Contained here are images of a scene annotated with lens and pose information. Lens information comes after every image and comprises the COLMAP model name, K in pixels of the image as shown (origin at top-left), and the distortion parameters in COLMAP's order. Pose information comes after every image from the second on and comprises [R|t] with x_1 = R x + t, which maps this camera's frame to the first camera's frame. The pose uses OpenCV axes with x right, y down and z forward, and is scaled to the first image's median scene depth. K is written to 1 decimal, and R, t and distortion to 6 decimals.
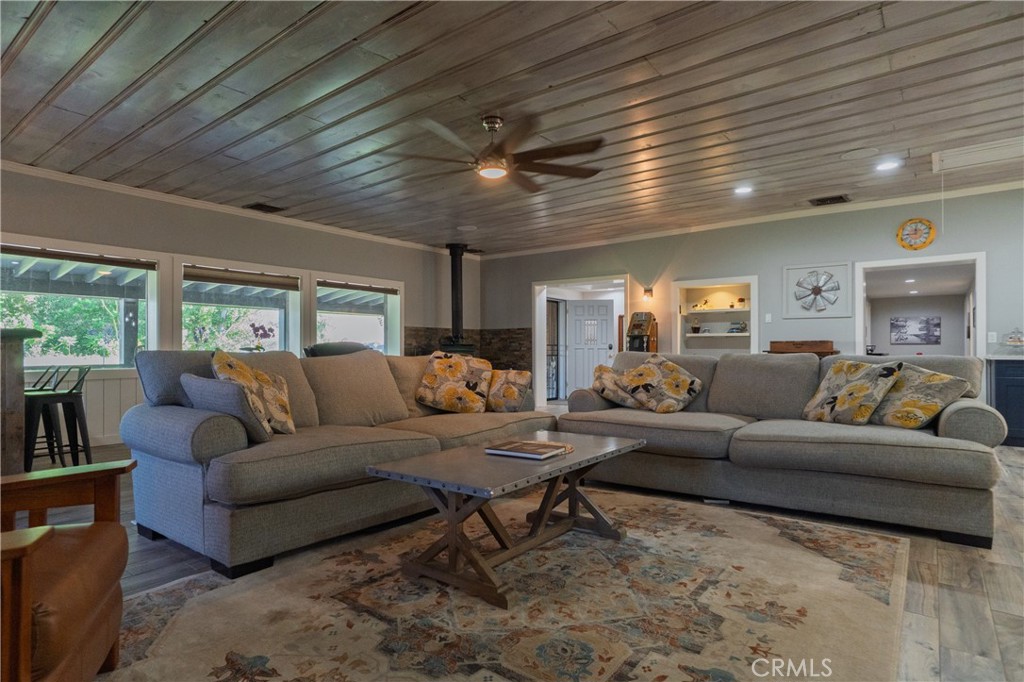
lens RADIAL K [[553.9, 0, 515.8], [0, 553.9, 347.1], [0, 0, 1]] dist [-0.021316, 0.017747]
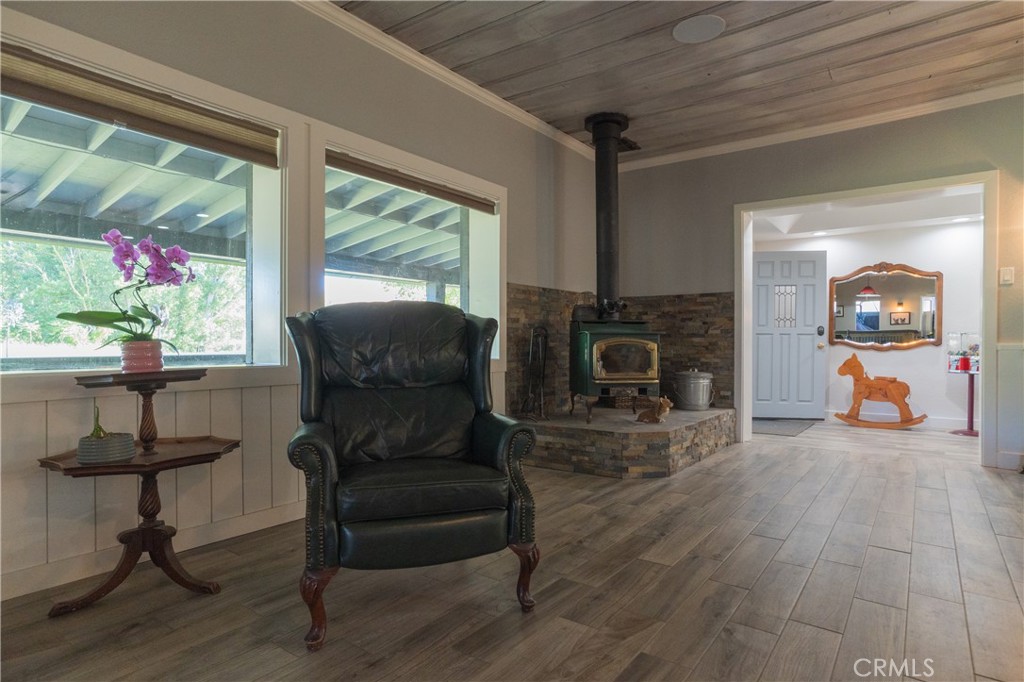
lens RADIAL K [[553.9, 0, 529.8], [0, 553.9, 339.5], [0, 0, 1]] dist [-0.021316, 0.017747]
pose [[0.999613, 0.004971, 0.027385, -0.181831], [-0.005058, 0.999982, 0.003110, 0.009905], [-0.027369, -0.003247, 0.999620, 0.489187]]
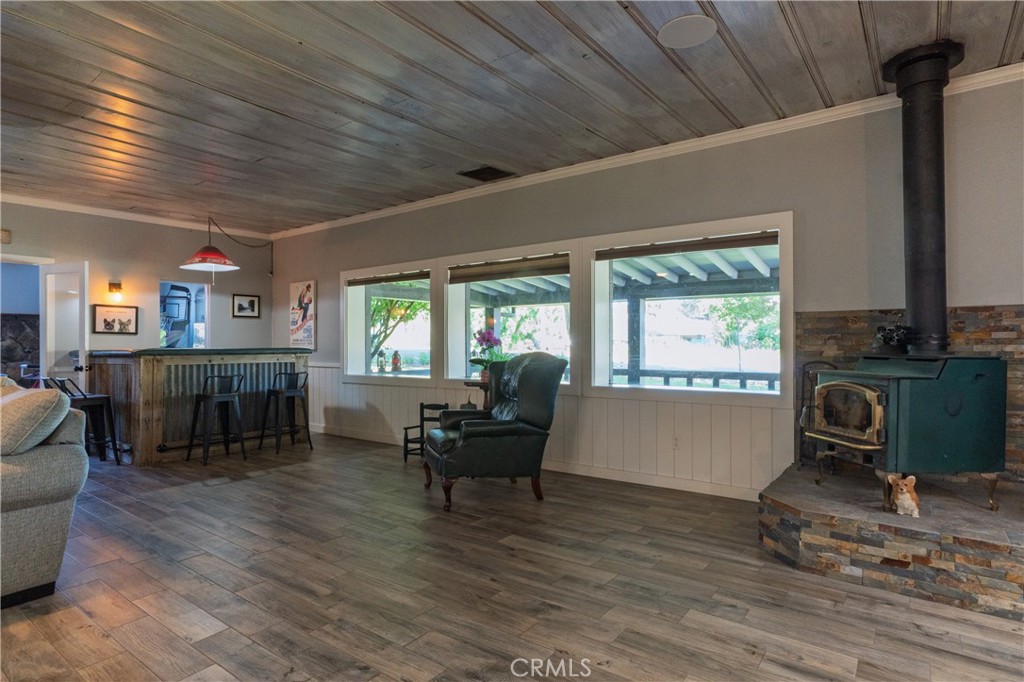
lens RADIAL K [[553.9, 0, 528.5], [0, 553.9, 344.9], [0, 0, 1]] dist [-0.021316, 0.017747]
pose [[0.033636, -0.000690, -0.999434, 0.210164], [0.007189, 0.999974, -0.000448, -0.012225], [0.999408, -0.007170, 0.033640, 0.723009]]
